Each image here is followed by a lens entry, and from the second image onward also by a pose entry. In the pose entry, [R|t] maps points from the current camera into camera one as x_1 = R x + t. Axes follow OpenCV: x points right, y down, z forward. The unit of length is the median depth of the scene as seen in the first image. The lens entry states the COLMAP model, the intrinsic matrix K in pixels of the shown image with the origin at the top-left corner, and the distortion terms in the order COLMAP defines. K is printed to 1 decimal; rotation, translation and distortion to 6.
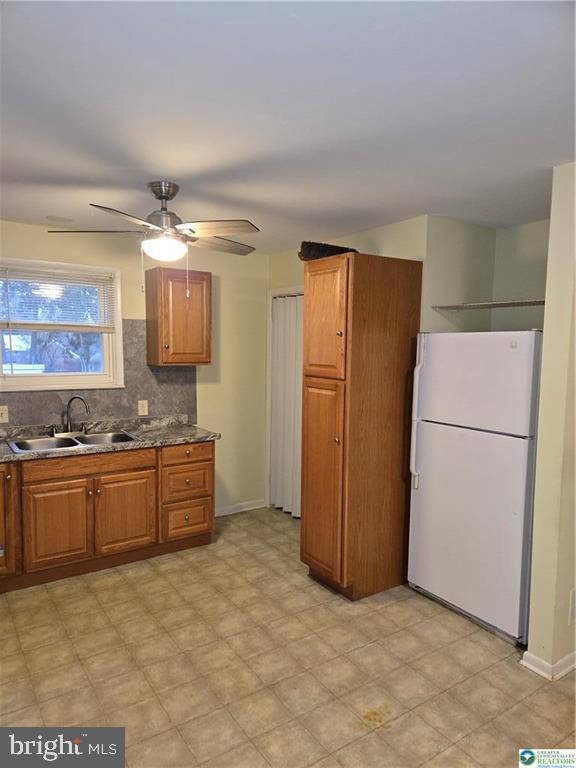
lens RADIAL K [[526.9, 0, 285.3], [0, 526.9, 388.2], [0, 0, 1]] dist [0.135250, -0.097578]
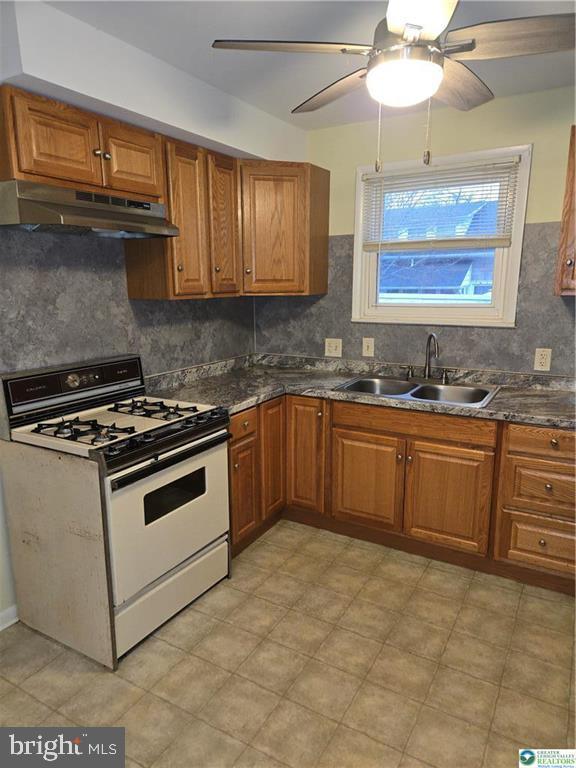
lens RADIAL K [[526.9, 0, 285.3], [0, 526.9, 388.2], [0, 0, 1]] dist [0.135250, -0.097578]
pose [[0.431524, 0.173202, -0.885318, 0.257116], [-0.061252, 0.984756, 0.162800, -0.023875], [0.900020, -0.016025, 0.435555, 0.536002]]
